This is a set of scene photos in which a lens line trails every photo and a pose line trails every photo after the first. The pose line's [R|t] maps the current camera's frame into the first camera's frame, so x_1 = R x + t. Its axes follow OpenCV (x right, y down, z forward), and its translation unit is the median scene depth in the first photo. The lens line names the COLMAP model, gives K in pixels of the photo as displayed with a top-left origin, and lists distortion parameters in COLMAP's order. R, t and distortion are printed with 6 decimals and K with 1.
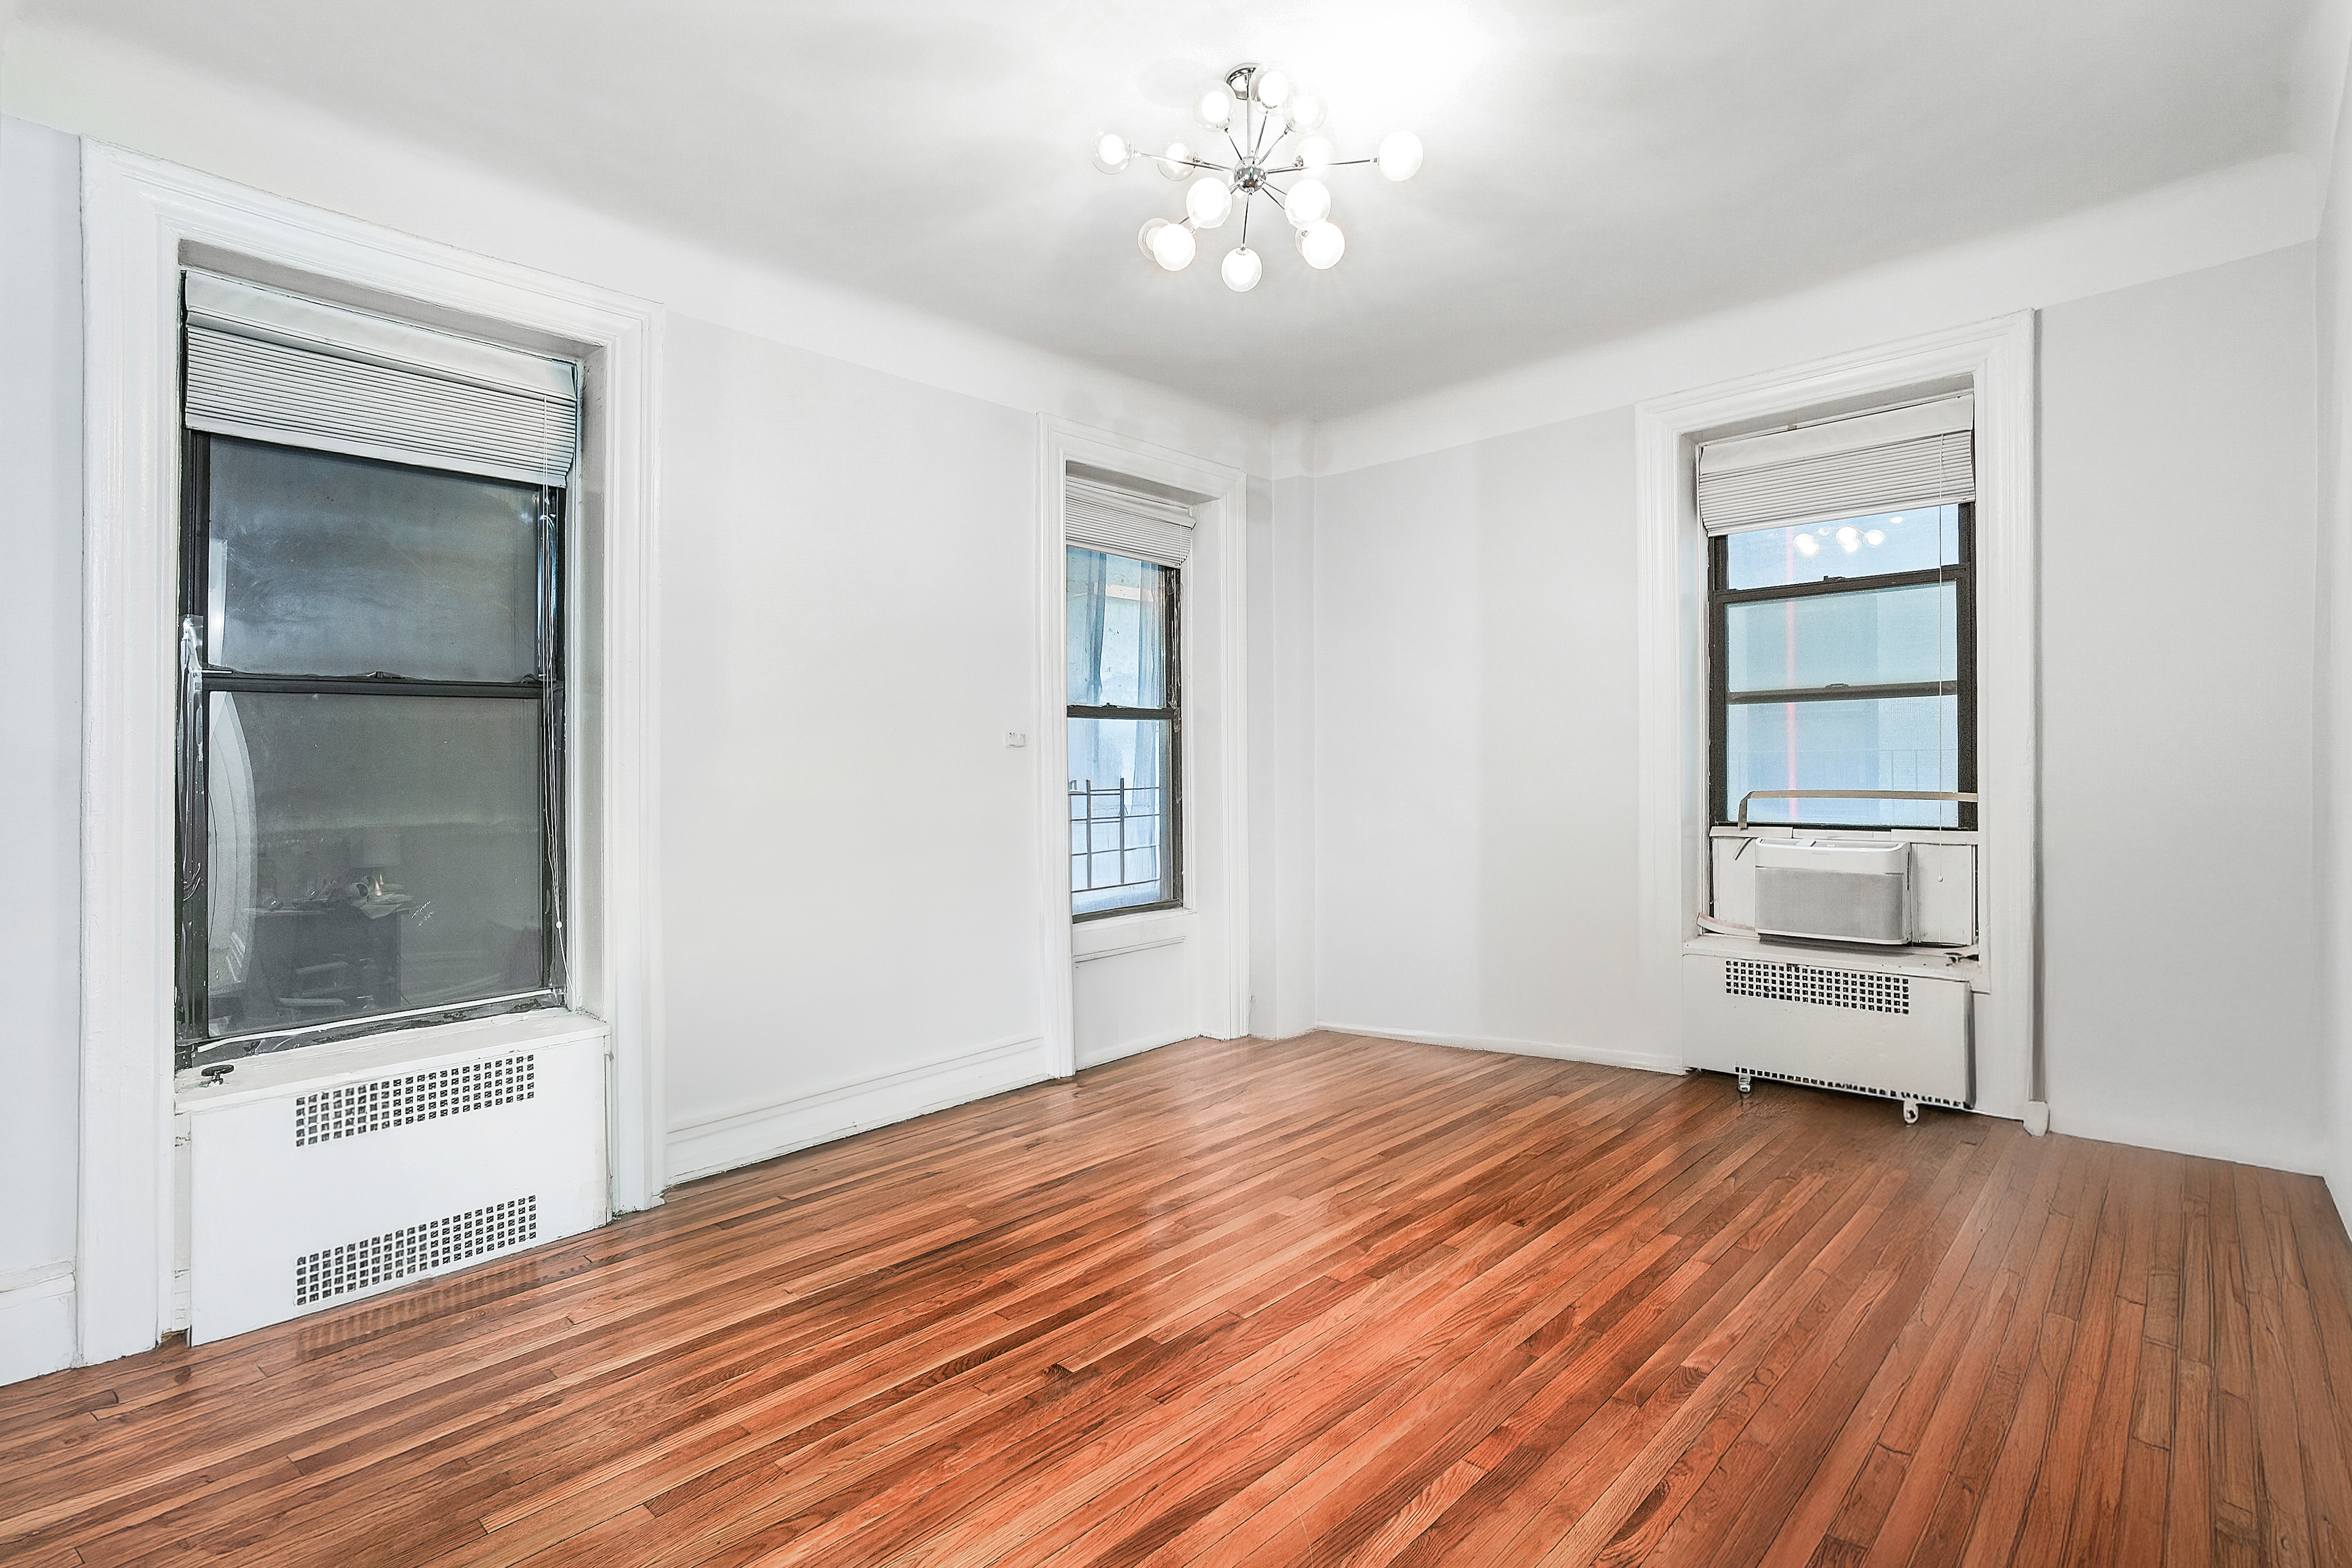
lens RADIAL K [[1135.5, 0, 1176.0], [0, 1135.5, 784.0], [0, 0, 1]] dist [0.033757, -0.000100]
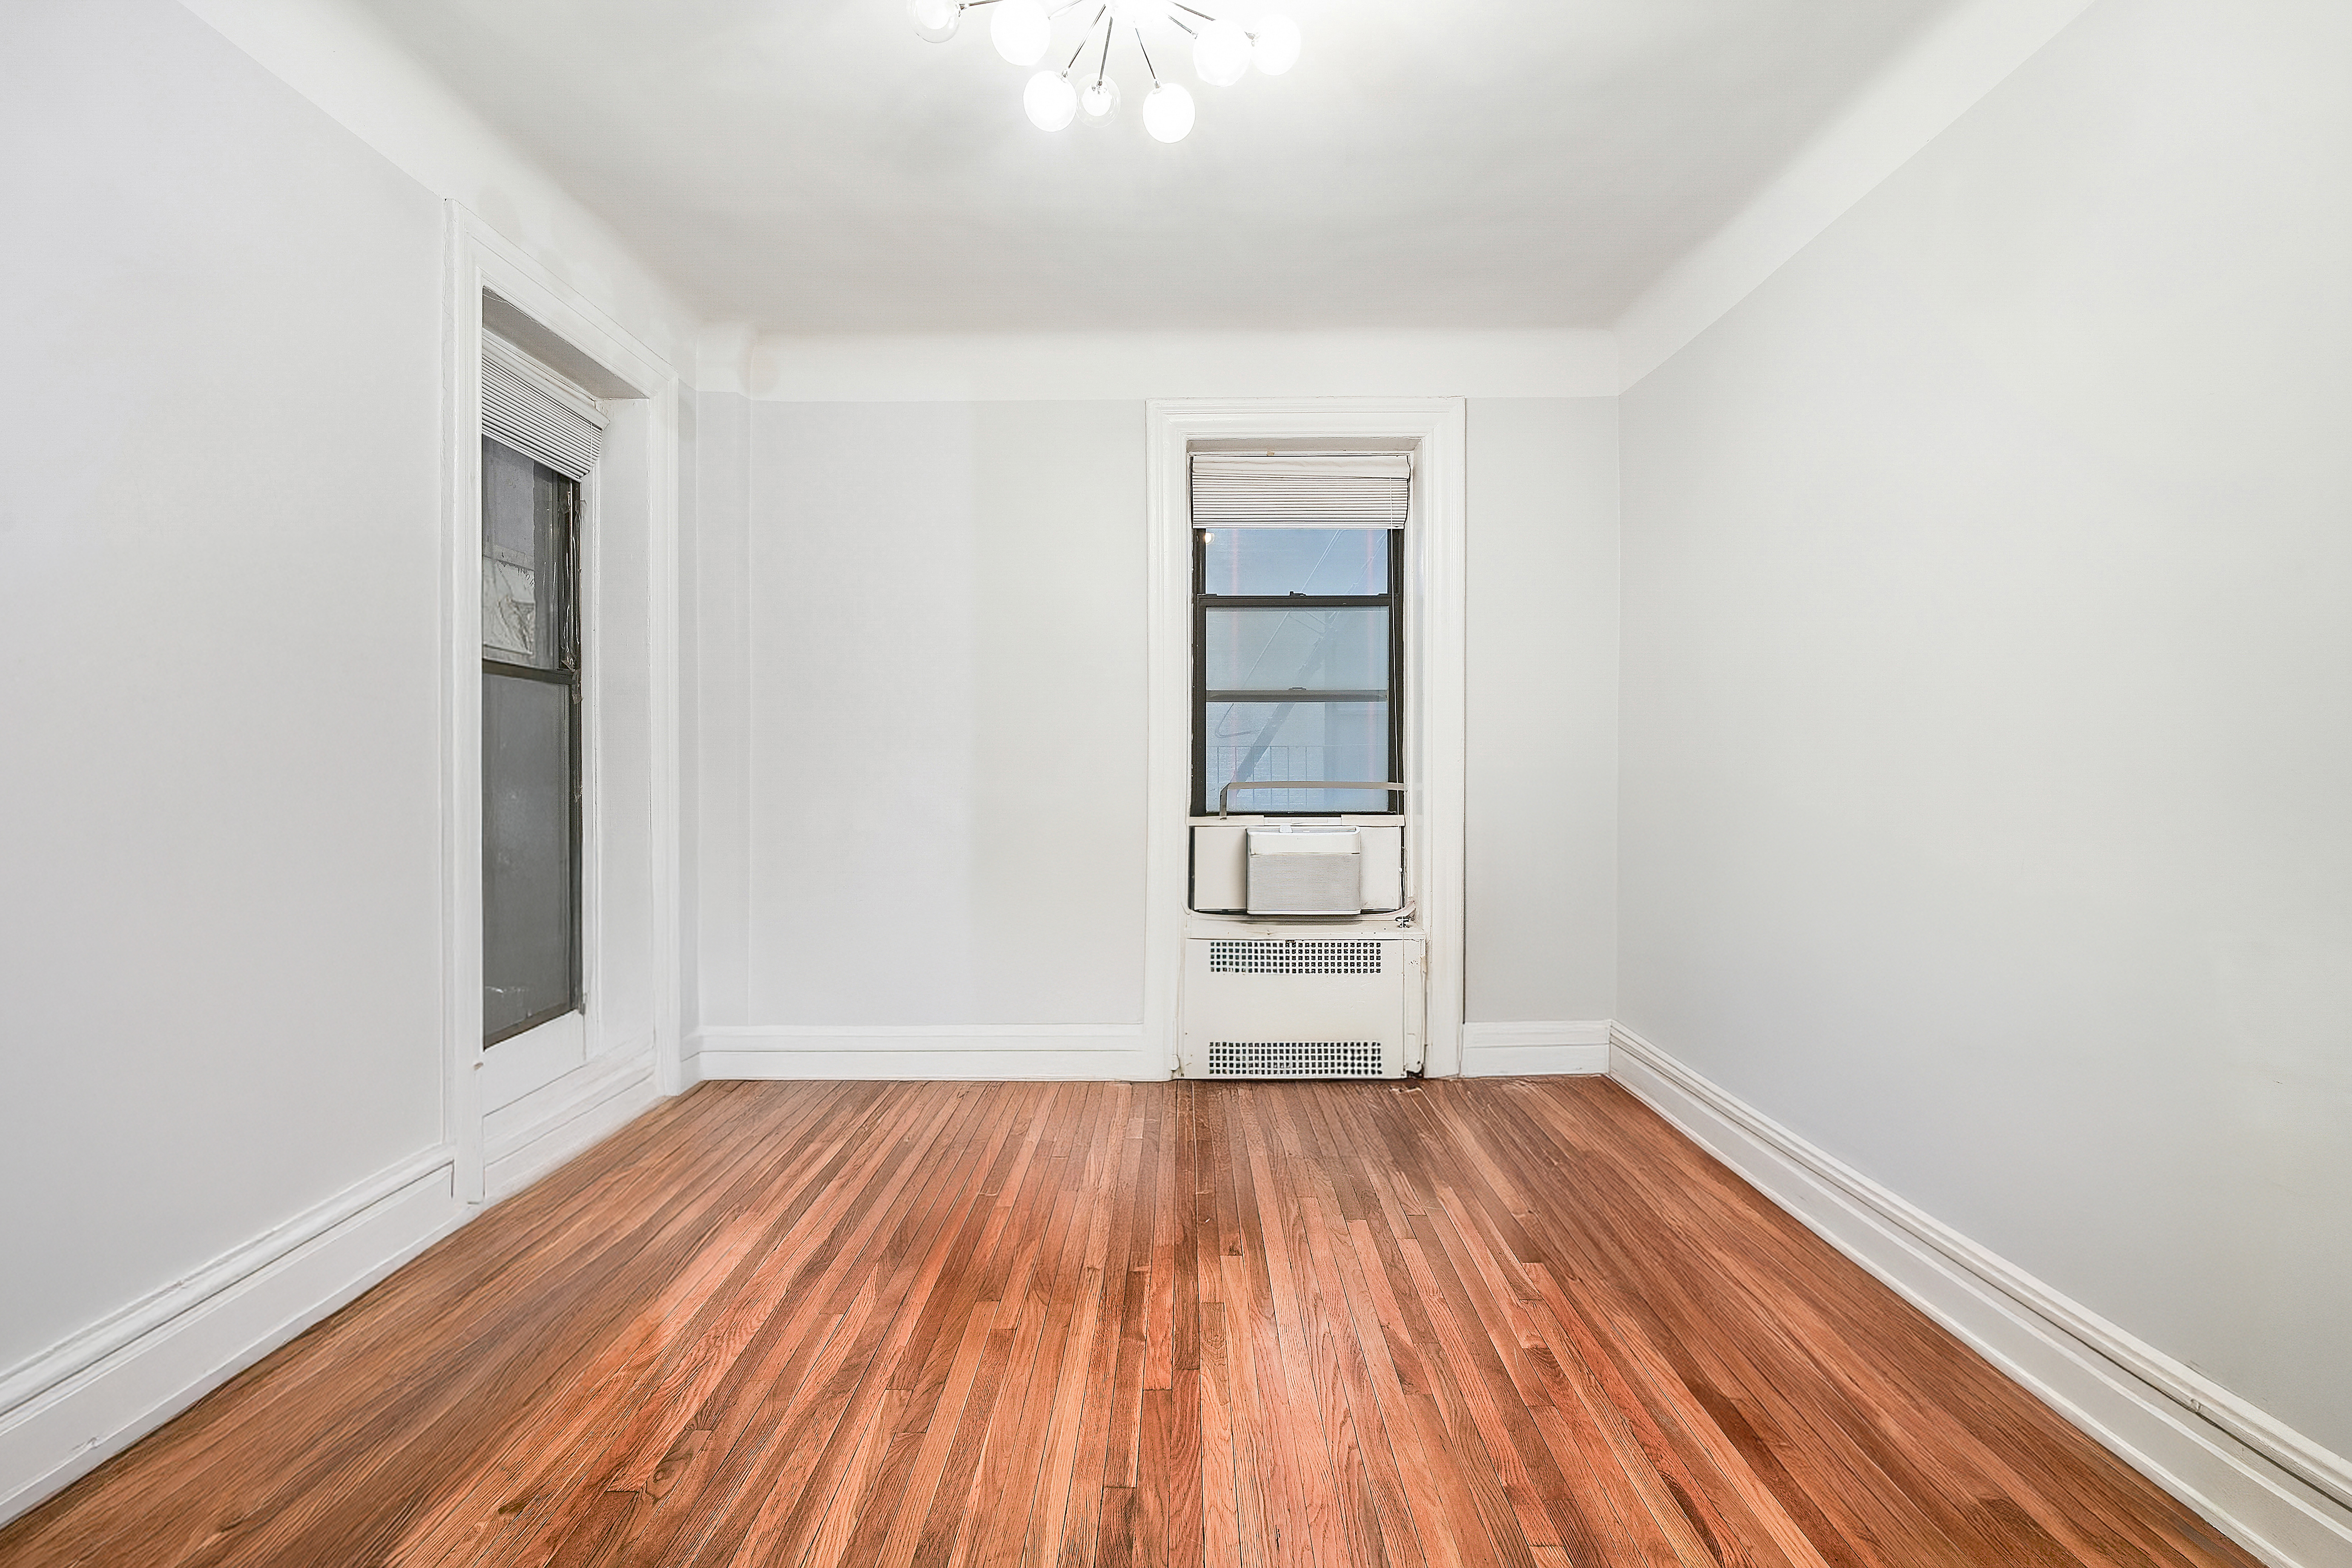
lens RADIAL K [[1139.7, 0, 1177.1], [0, 1139.7, 751.5], [0, 0, 1]] dist [0.031273, -0.000325]
pose [[0.738744, 0.014554, 0.673829, -0.283312], [0.001149, 0.999738, -0.022853, 0.001972], [-0.673986, 0.017657, 0.738533, 0.269205]]
